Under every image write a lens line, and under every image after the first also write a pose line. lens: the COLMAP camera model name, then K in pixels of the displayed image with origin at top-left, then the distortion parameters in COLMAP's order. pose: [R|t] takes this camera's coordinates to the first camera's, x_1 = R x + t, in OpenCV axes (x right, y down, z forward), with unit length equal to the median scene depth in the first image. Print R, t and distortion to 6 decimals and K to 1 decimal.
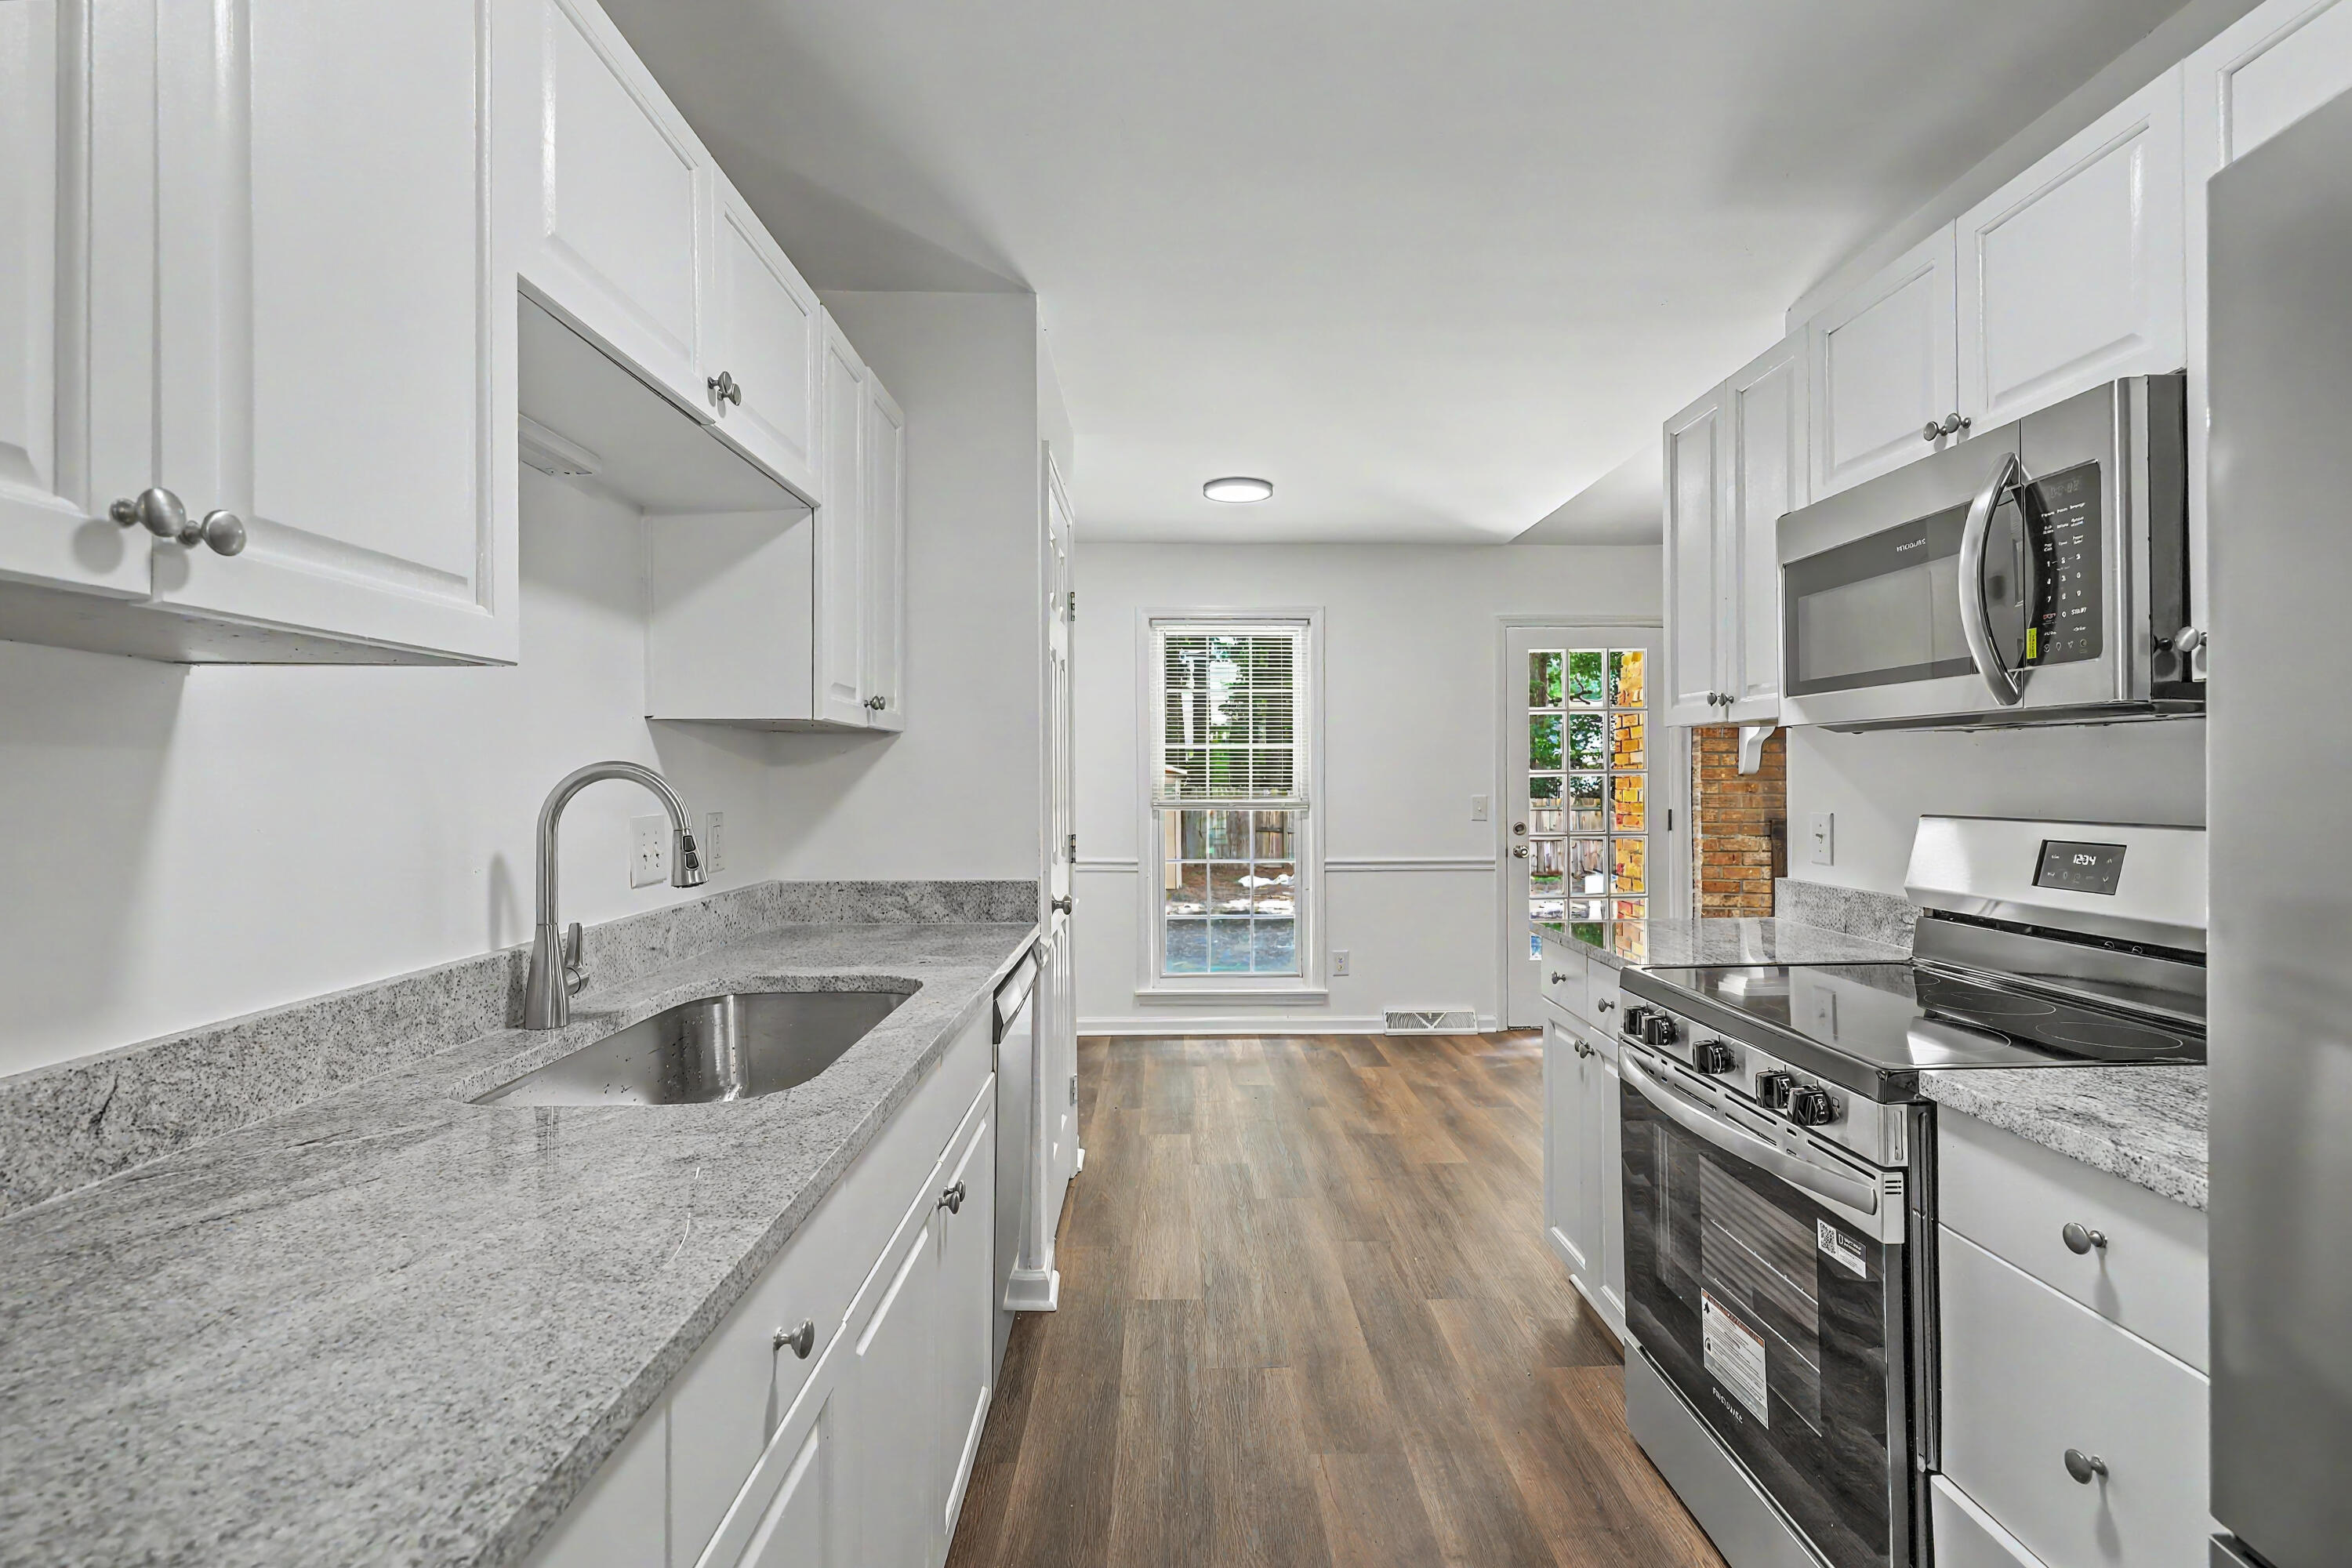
lens RADIAL K [[1080.9, 0, 1218.2], [0, 1080.9, 762.6], [0, 0, 1]] dist [0.001868, 0.000518]
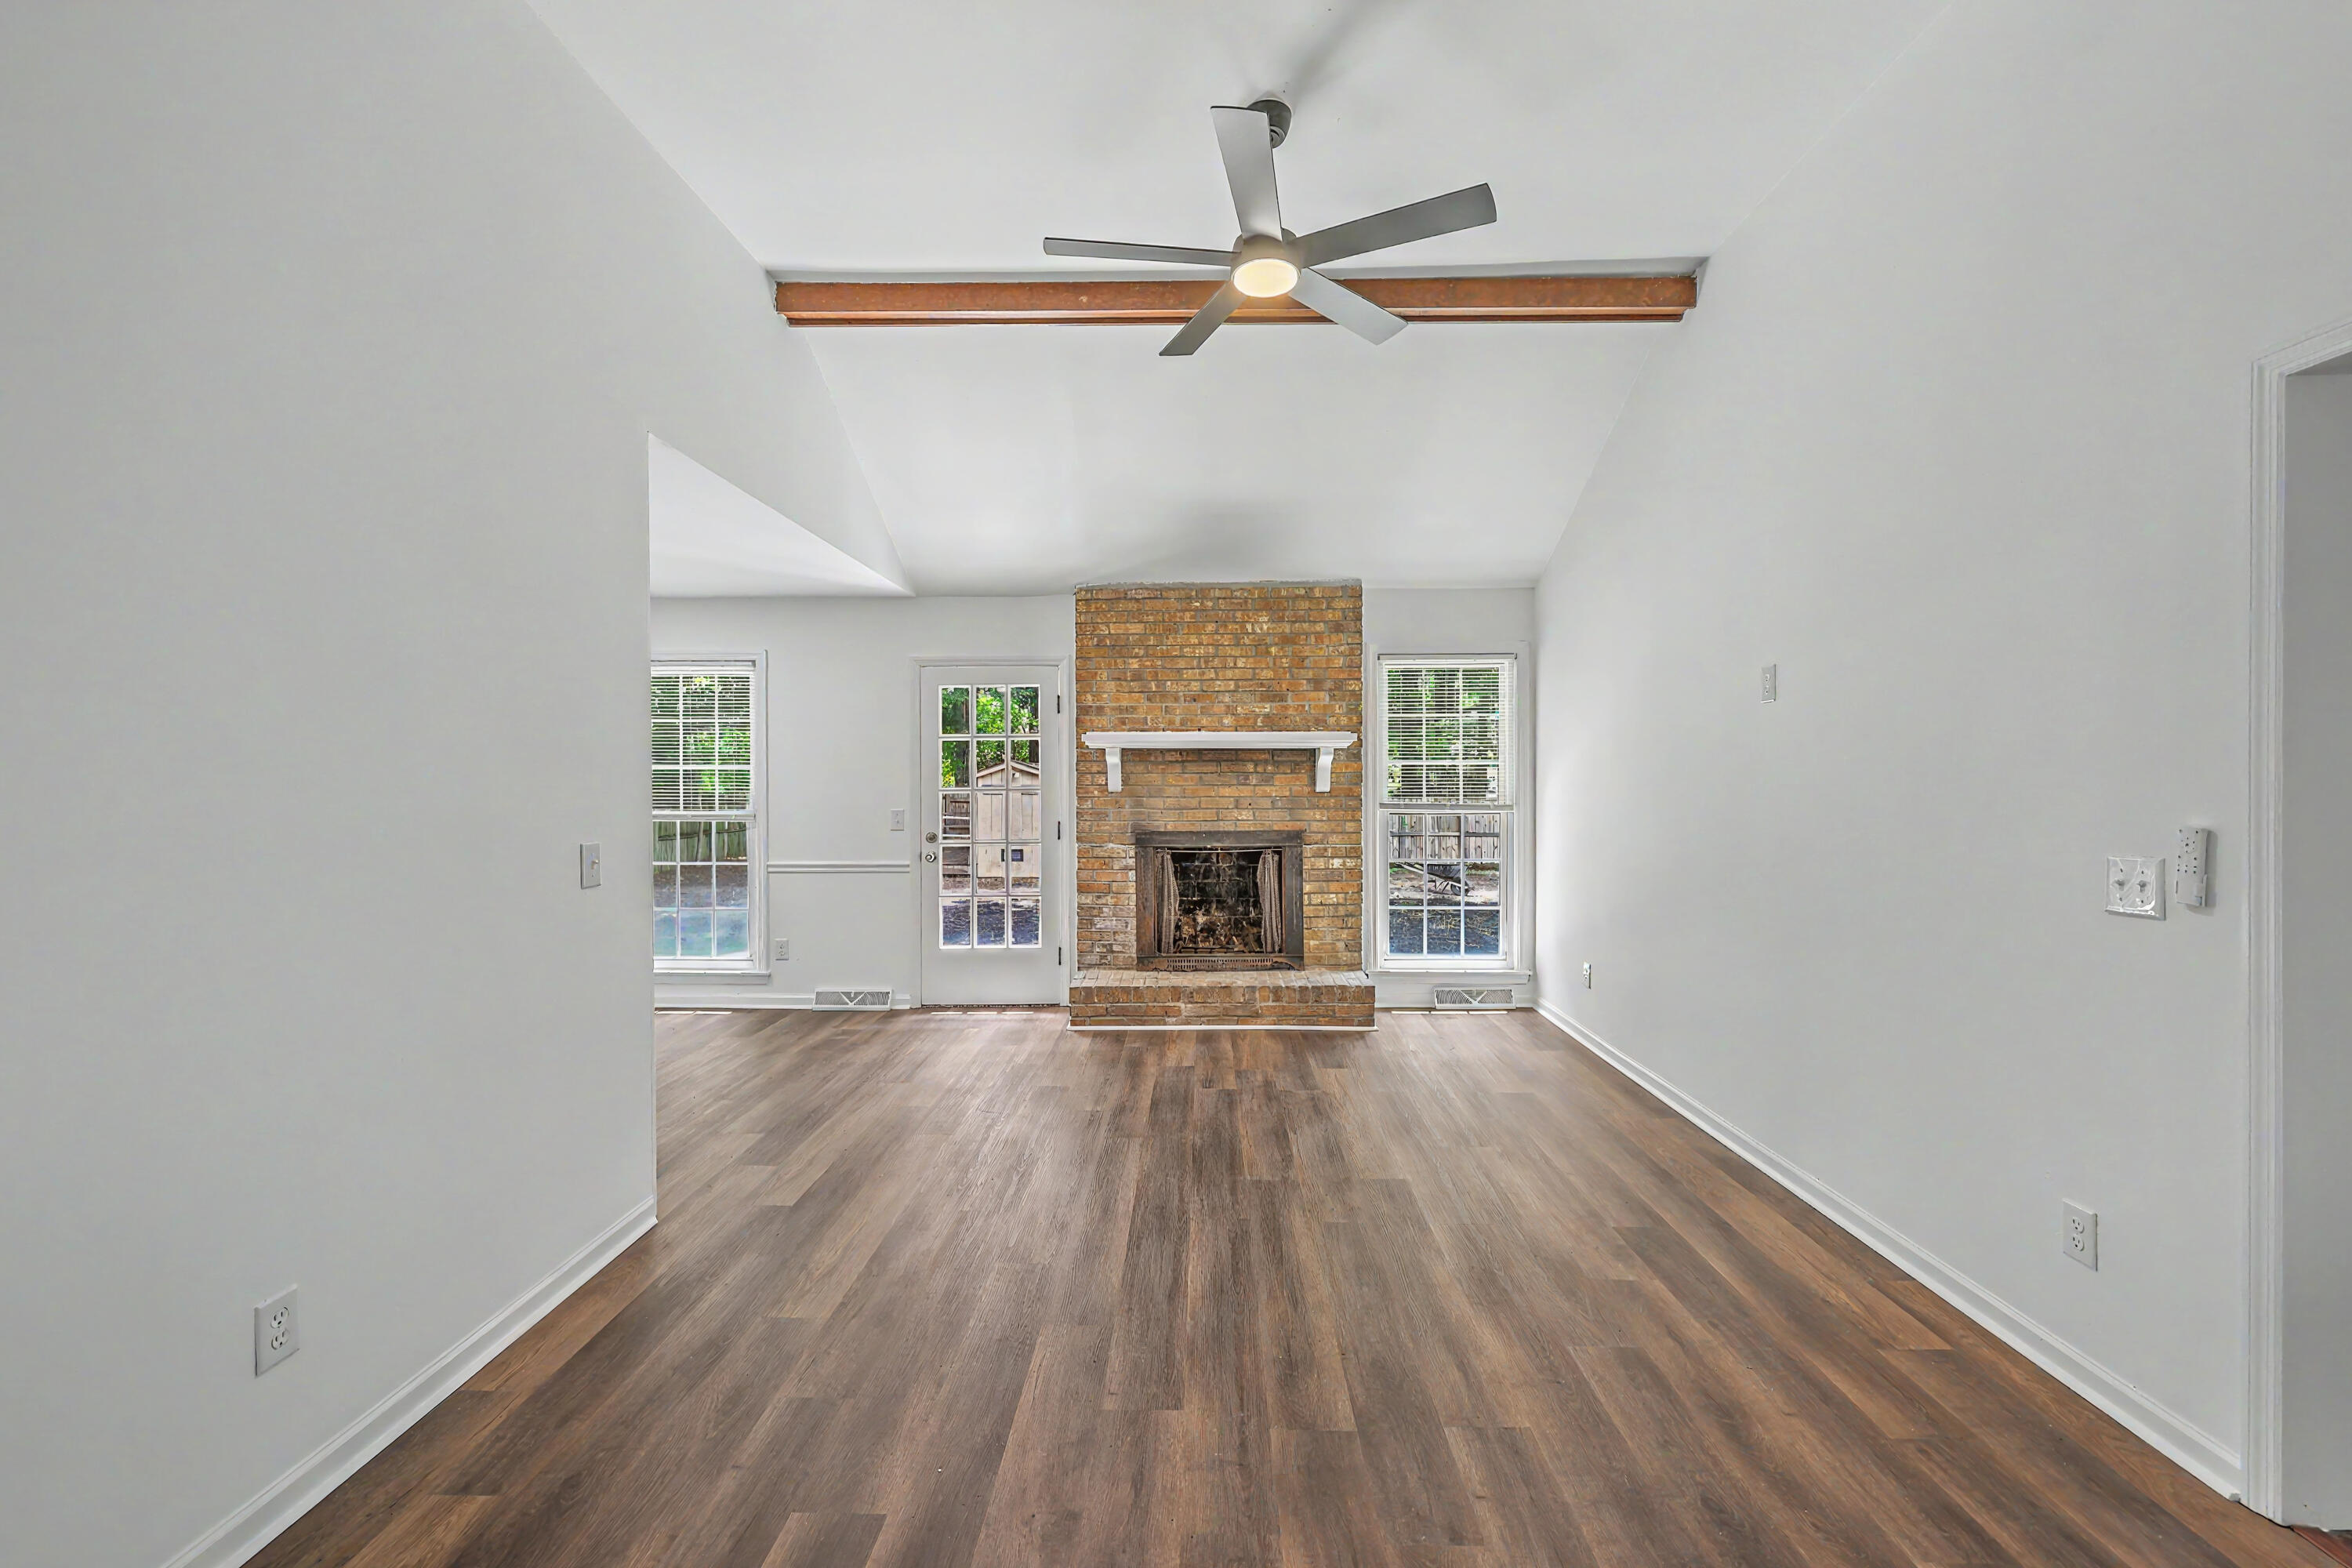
lens RADIAL K [[957.2, 0, 1171.9], [0, 957.2, 789.1], [0, 0, 1]] dist [0.001598, -0.000197]
pose [[0.998750, 0.001815, -0.049959, 0.595716], [-0.001299, 0.999945, 0.010375, -0.003075], [0.049975, -0.010297, 0.998697, -0.031939]]
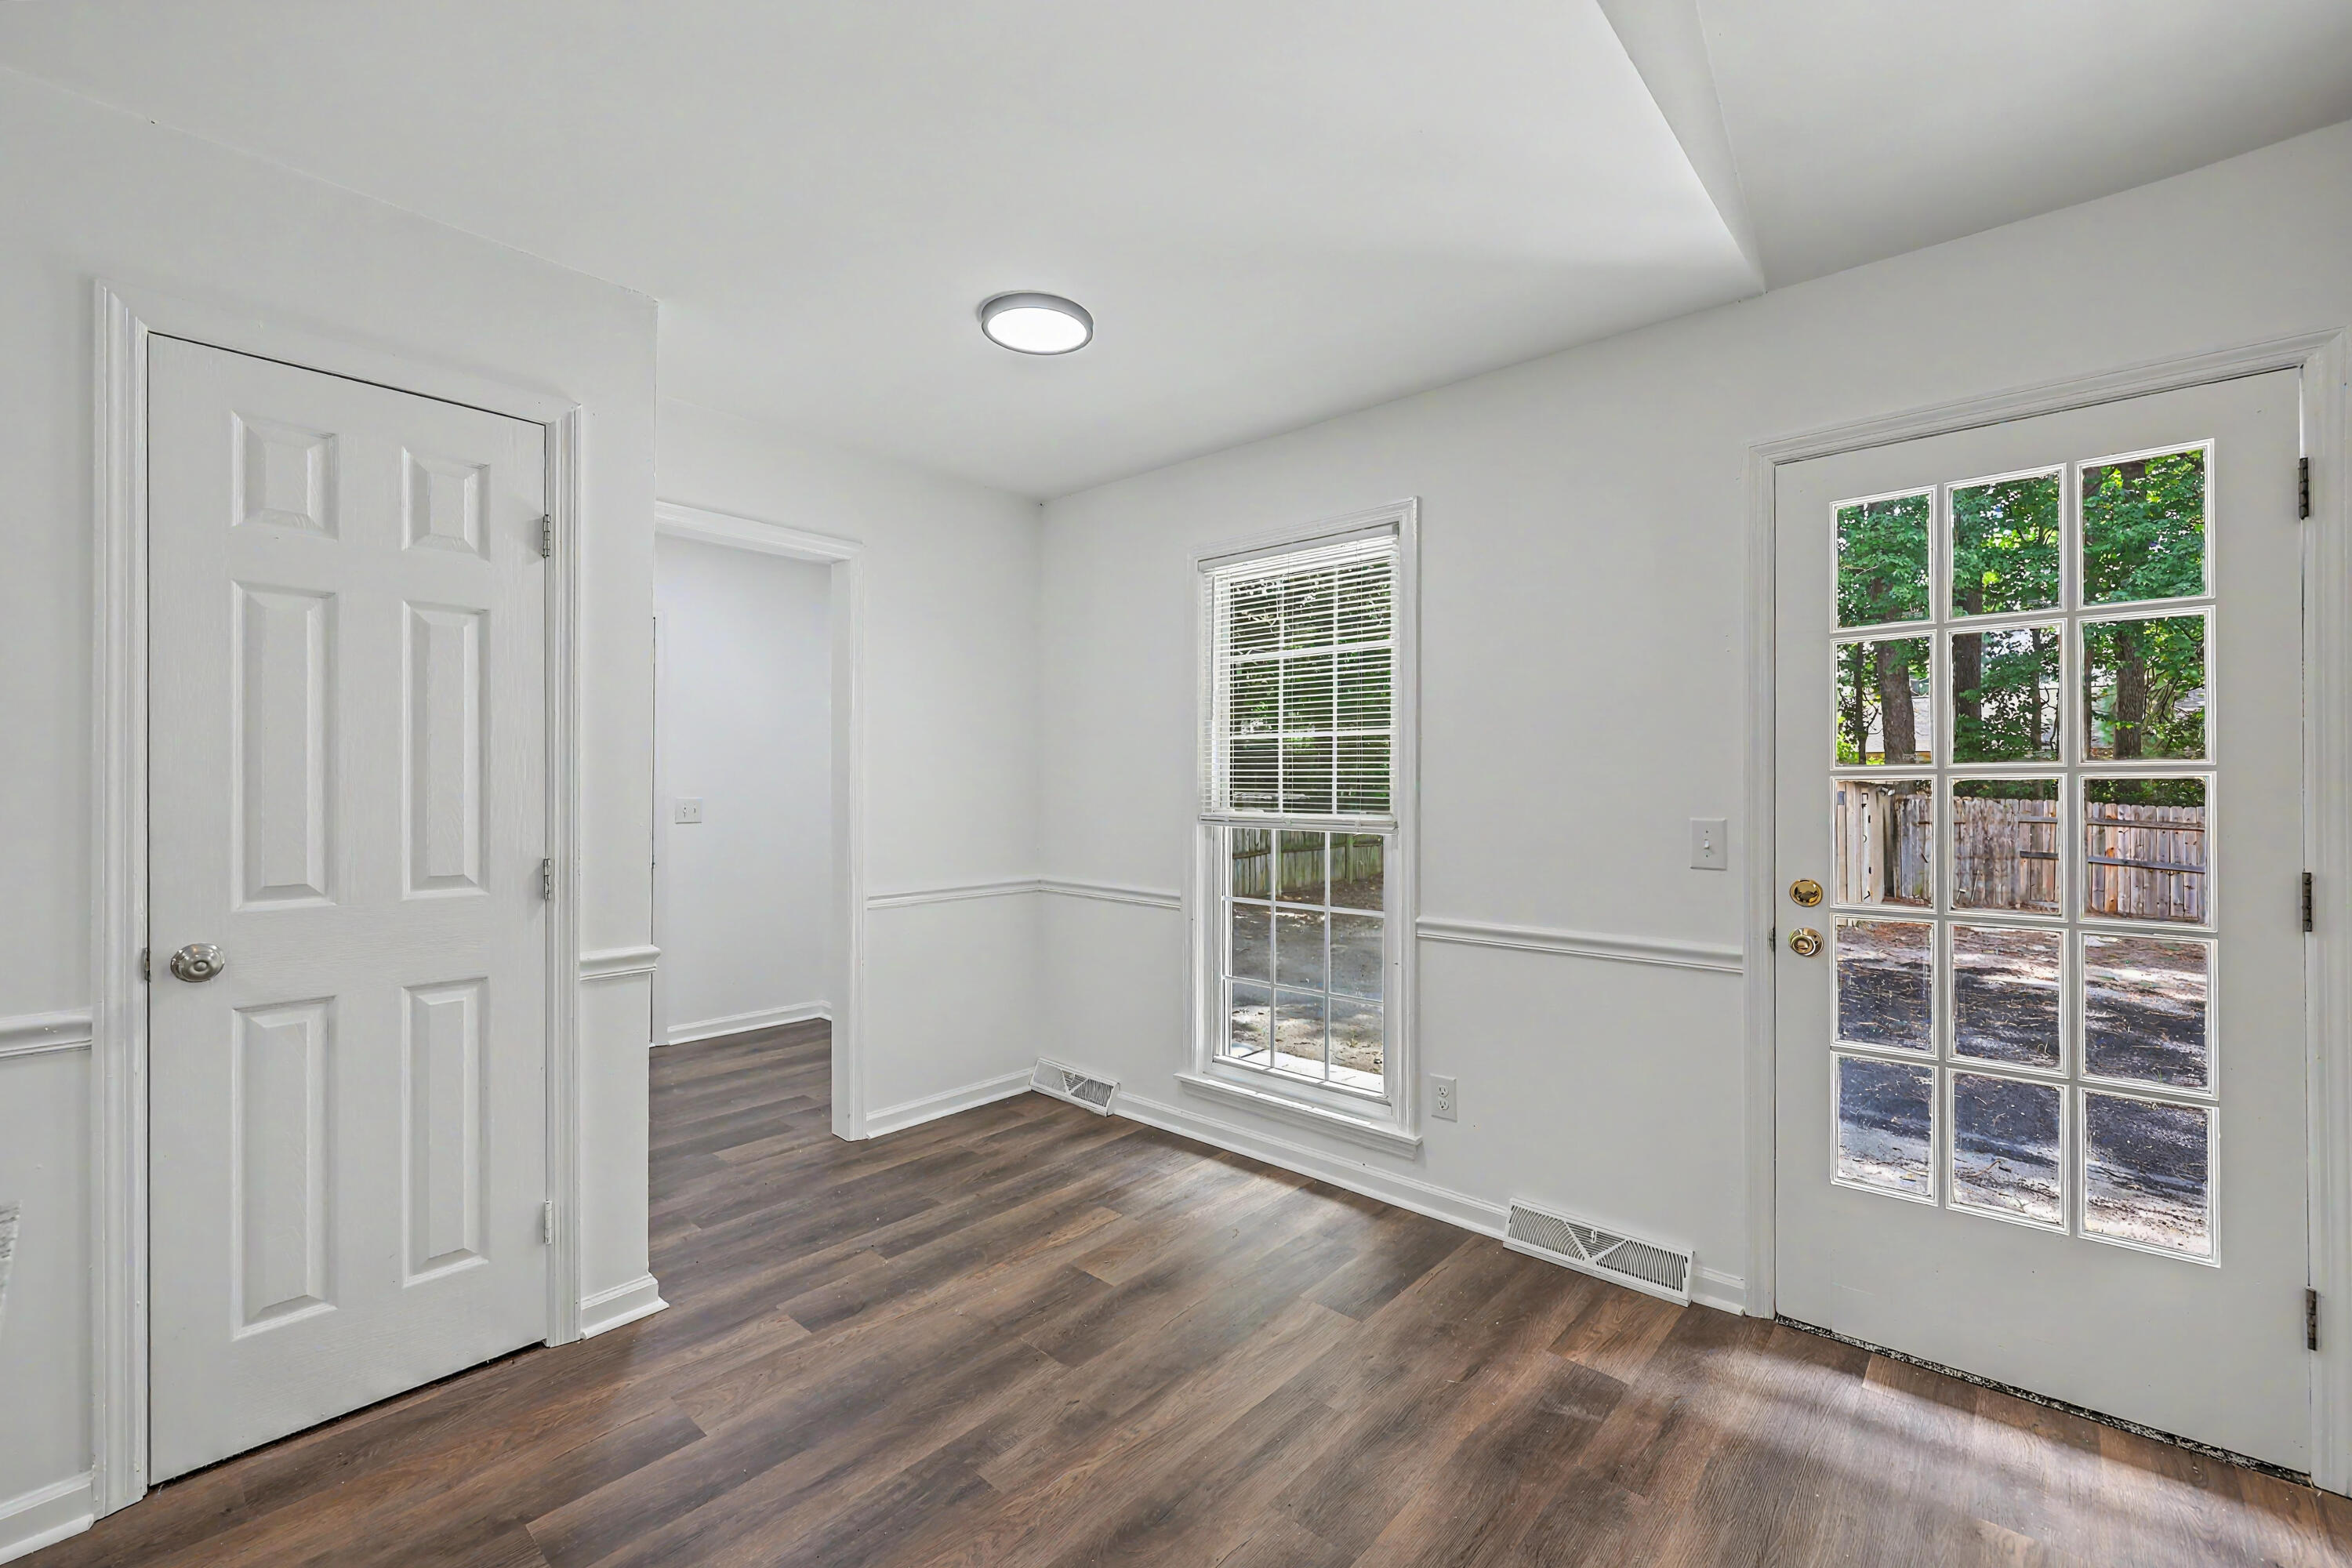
lens RADIAL K [[963.3, 0, 1176.0], [0, 963.3, 784.0], [0, 0, 1]] dist [0.001810, 0.000039]
pose [[0.732454, 0.000878, -0.680816, 0.363299], [-0.004629, 0.999982, -0.003692, 0.017555], [0.680801, 0.005856, 0.732445, 0.515840]]
